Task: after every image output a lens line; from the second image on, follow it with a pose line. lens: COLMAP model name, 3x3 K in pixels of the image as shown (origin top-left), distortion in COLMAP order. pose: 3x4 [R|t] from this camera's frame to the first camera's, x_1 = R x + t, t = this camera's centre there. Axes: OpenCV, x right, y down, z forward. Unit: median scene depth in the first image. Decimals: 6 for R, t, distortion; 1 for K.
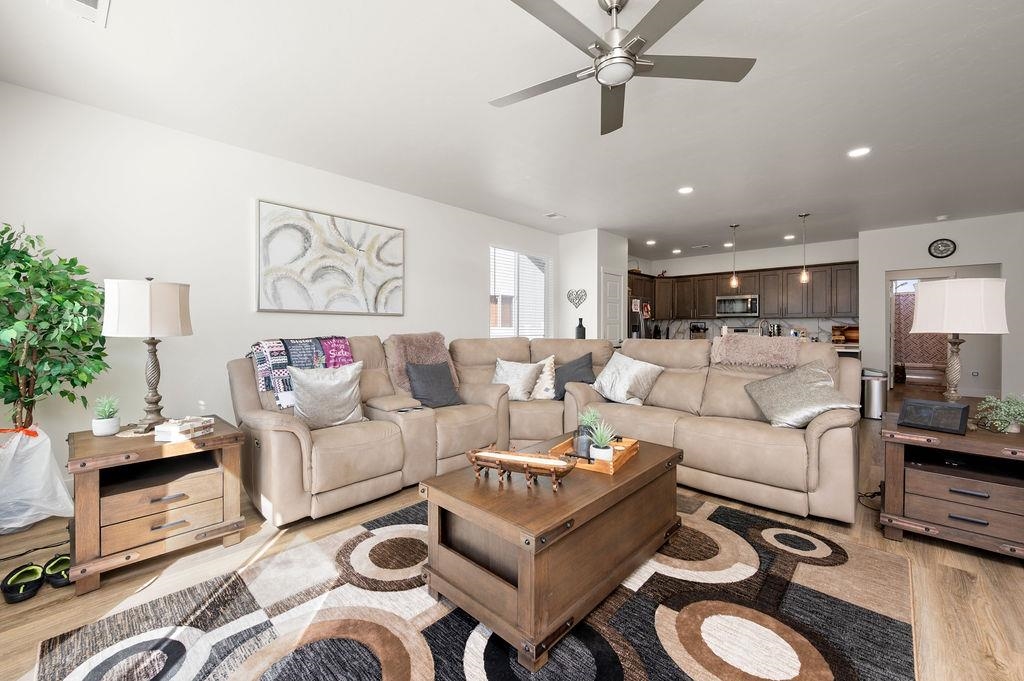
lens RADIAL K [[405.9, 0, 518.6], [0, 405.9, 326.2], [0, 0, 1]] dist [0.001168, -0.000031]
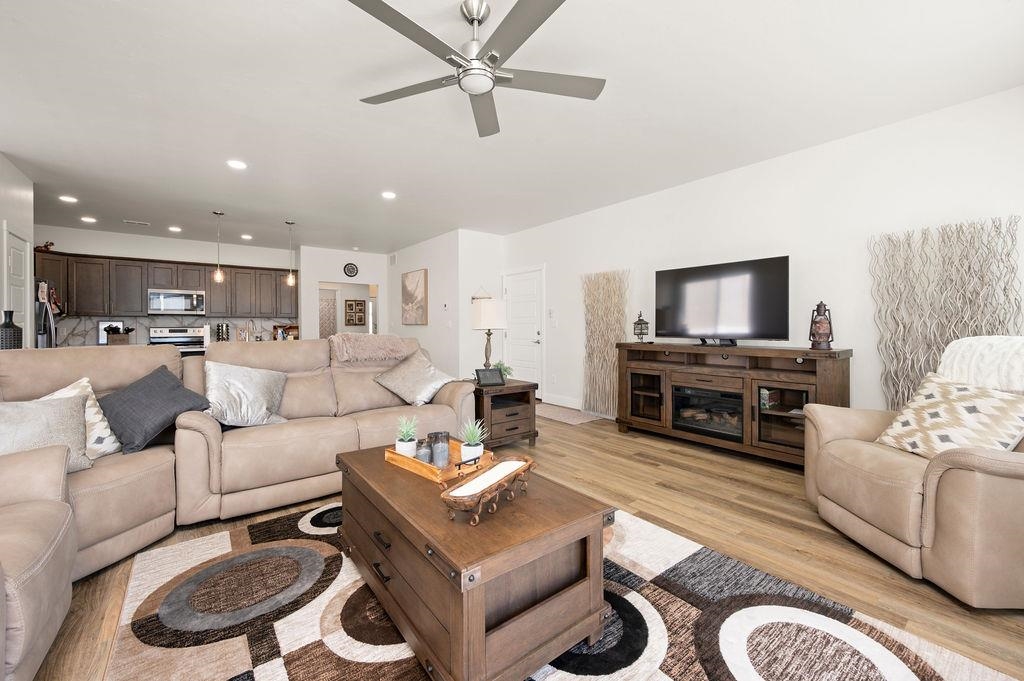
lens RADIAL K [[405.9, 0, 503.4], [0, 405.9, 327.7], [0, 0, 1]] dist [0.001168, -0.000031]
pose [[0.178363, -0.005797, 0.983948, -0.202406], [0.001608, 0.999983, 0.005600, 0.000619], [-0.983963, 0.000584, 0.178369, 0.192987]]
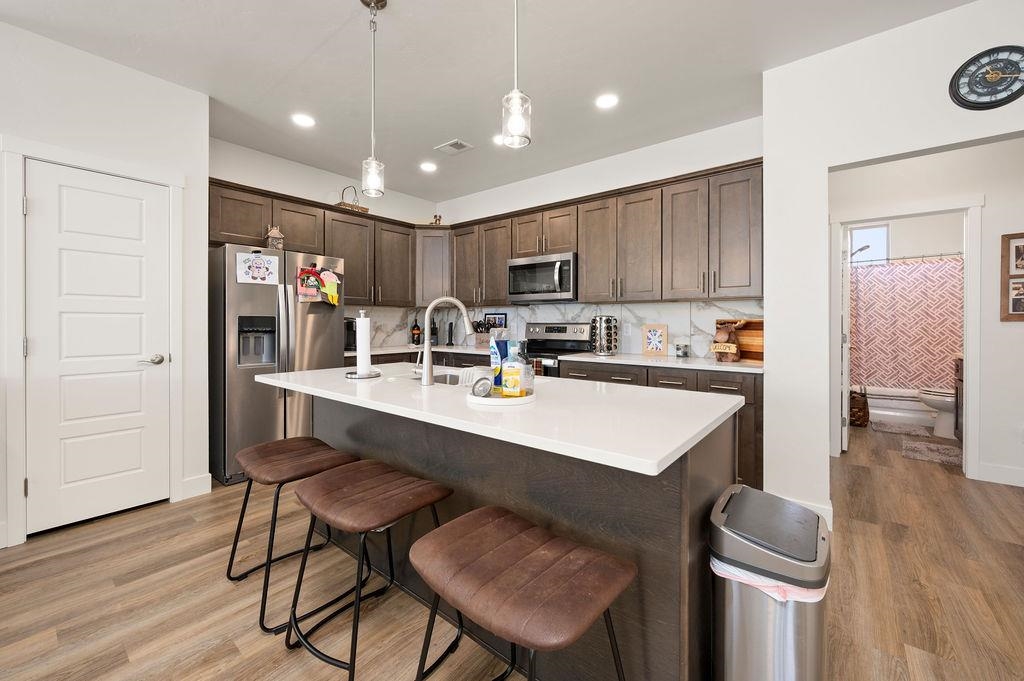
lens RADIAL K [[405.9, 0, 517.5], [0, 405.9, 320.3], [0, 0, 1]] dist [0.001168, -0.000031]
pose [[0.997742, -0.000694, 0.067161, 0.535983], [0.000702, 1.000000, -0.000097, -0.000019], [-0.067161, 0.000144, 0.997742, 0.585902]]
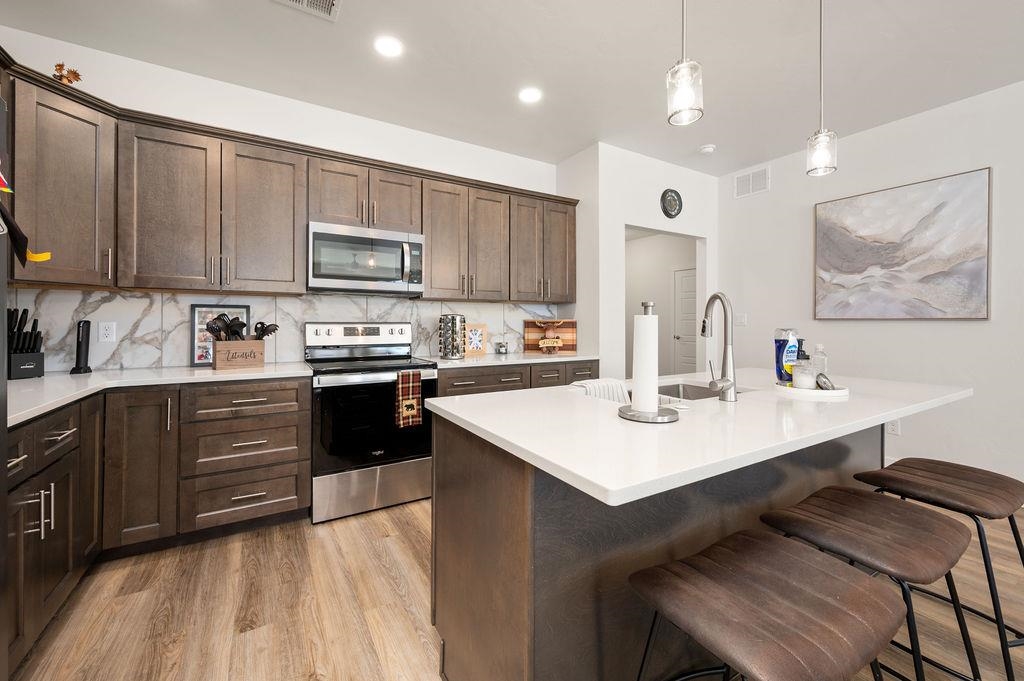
lens RADIAL K [[405.9, 0, 501.6], [0, 405.9, 320.4], [0, 0, 1]] dist [0.001168, -0.000031]
pose [[0.300053, 0.007198, 0.953895, 0.274597], [-0.005501, 0.999968, -0.005815, 0.003261], [-0.953907, -0.003503, 0.300083, 0.884433]]
